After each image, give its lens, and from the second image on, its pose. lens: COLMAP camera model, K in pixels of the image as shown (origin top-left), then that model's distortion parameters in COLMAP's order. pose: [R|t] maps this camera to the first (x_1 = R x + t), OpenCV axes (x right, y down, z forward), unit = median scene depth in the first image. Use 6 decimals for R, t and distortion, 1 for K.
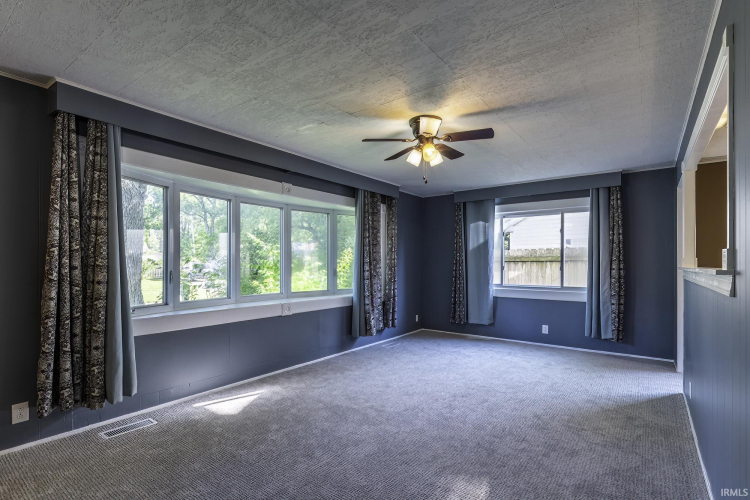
lens RADIAL K [[365.8, 0, 376.9], [0, 365.8, 264.7], [0, 0, 1]] dist [-0.001337, -0.000098]
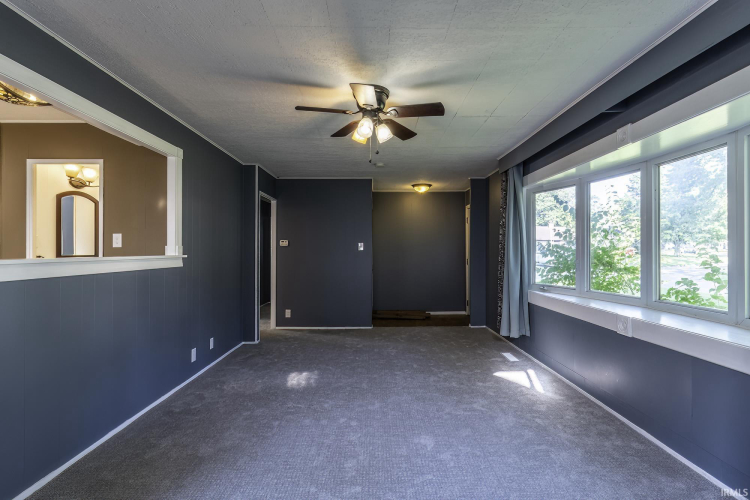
lens RADIAL K [[364.3, 0, 375.2], [0, 364.3, 247.5], [0, 0, 1]] dist [-0.000176, -0.000008]
pose [[-0.799671, -0.011741, -0.600324, 0.391412], [-0.006545, 0.999920, -0.010839, -0.004377], [0.600403, -0.004738, -0.799683, 1.034544]]
